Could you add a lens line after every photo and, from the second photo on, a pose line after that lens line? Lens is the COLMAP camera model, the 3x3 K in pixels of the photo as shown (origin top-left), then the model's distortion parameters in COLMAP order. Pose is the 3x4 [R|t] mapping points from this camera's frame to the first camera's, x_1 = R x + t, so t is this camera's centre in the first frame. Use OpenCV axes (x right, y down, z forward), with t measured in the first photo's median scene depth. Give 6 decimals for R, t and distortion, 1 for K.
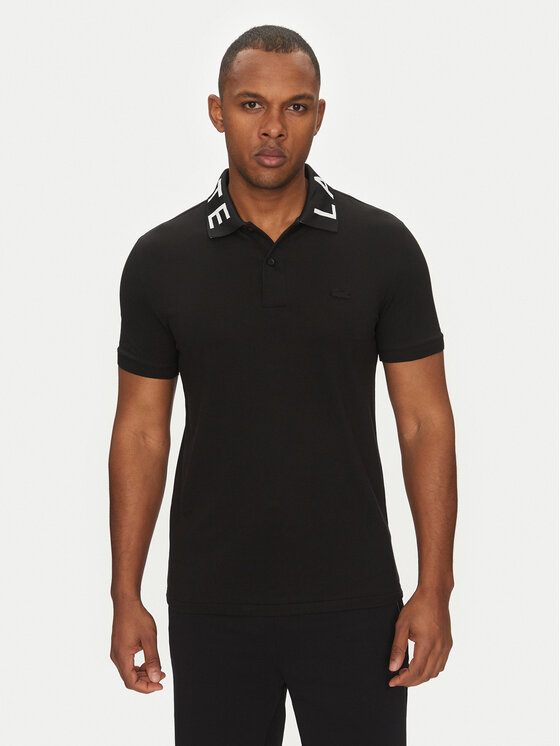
lens RADIAL K [[1069.8, 0, 280.0], [0, 1069.8, 373.0], [0, 0, 1]] dist [-0.038323, -0.006837]
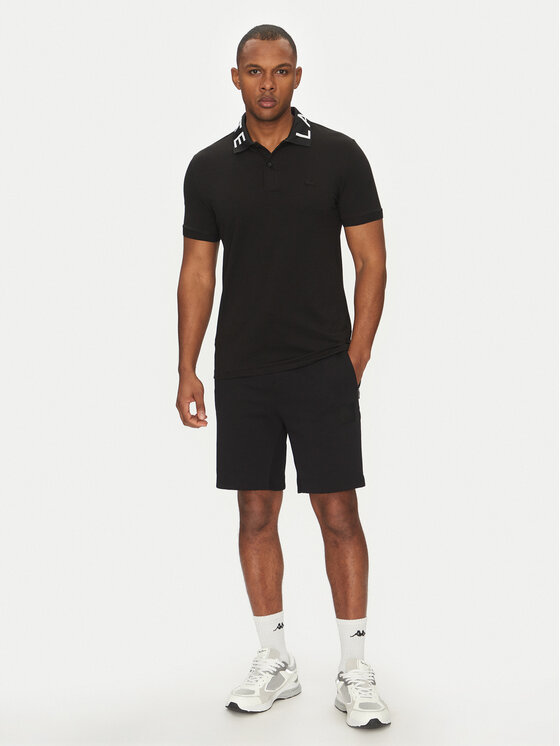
lens RADIAL K [[1256.3, 0, 280.0], [0, 1256.3, 373.0], [0, 0, 1]] dist [0.012176, -0.016126]
pose [[0.982205, -0.017106, -0.187032, 0.366275], [0.002267, 0.996851, -0.079266, 0.373316], [0.187799, 0.077432, 0.979151, -0.886321]]
